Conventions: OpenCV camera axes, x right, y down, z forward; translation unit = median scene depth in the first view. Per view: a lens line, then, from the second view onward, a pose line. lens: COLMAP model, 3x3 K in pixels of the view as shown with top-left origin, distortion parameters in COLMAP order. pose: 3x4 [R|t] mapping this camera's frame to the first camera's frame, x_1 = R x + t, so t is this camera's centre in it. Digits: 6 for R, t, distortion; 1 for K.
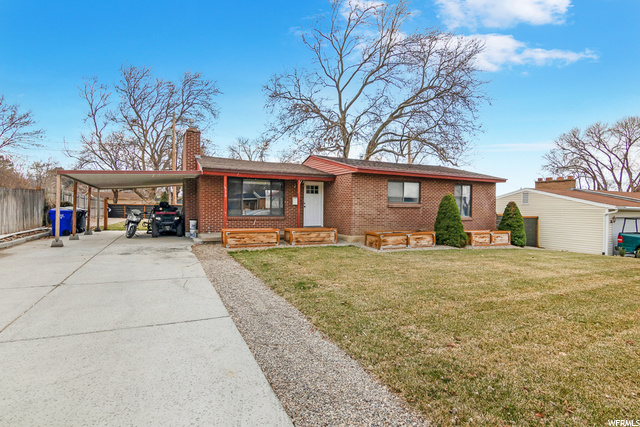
lens RADIAL K [[331.8, 0, 324.9], [0, 331.8, 210.2], [0, 0, 1]] dist [0.003956, -0.000856]
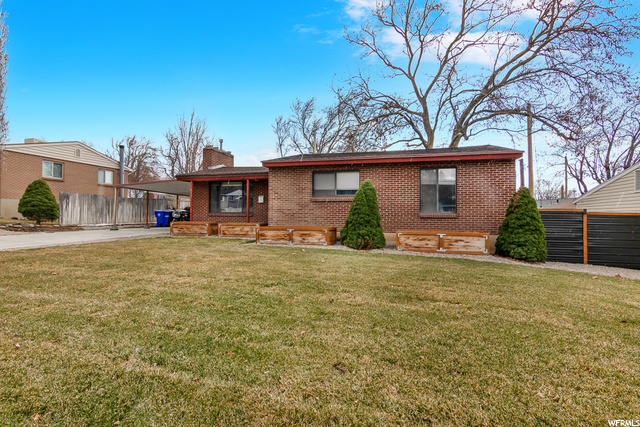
lens RADIAL K [[331.8, 0, 323.2], [0, 331.8, 209.8], [0, 0, 1]] dist [0.003956, -0.000856]
pose [[0.736452, -0.020707, -0.676173, 0.788261], [-0.002340, 0.999447, -0.033156, 0.041896], [0.676486, 0.026000, 0.735997, 0.336577]]
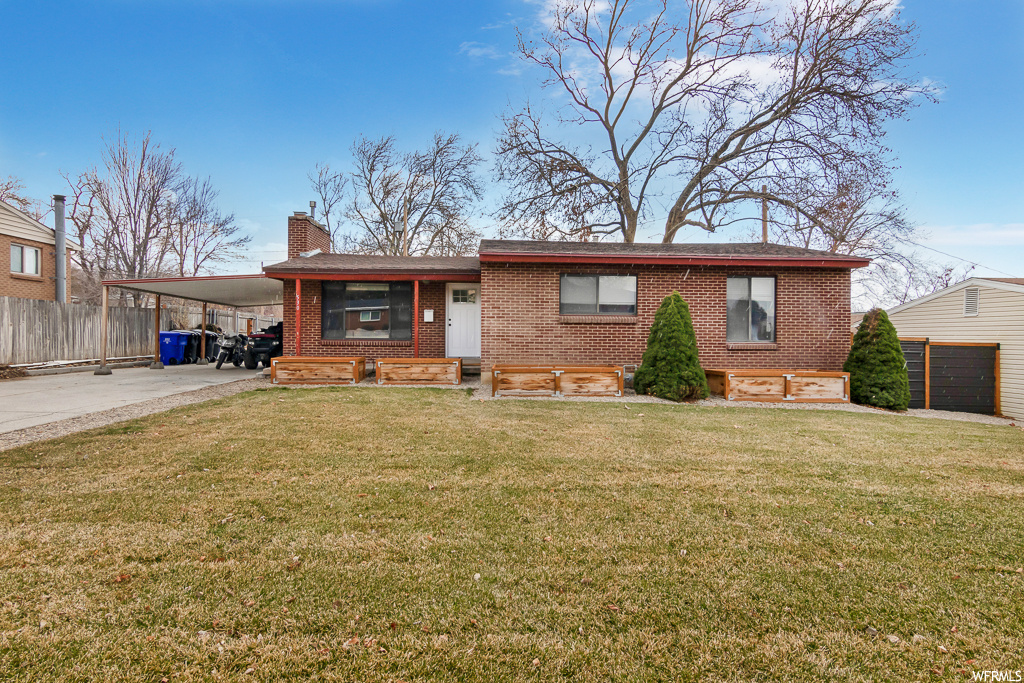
lens RADIAL K [[530.9, 0, 512.9], [0, 530.9, 341.0], [0, 0, 1]] dist [0.003956, -0.000856]
pose [[0.911714, -0.001920, -0.410822, 0.458269], [0.001069, 0.999997, -0.002301, 0.022120], [0.410825, 0.001658, 0.911713, 0.159190]]
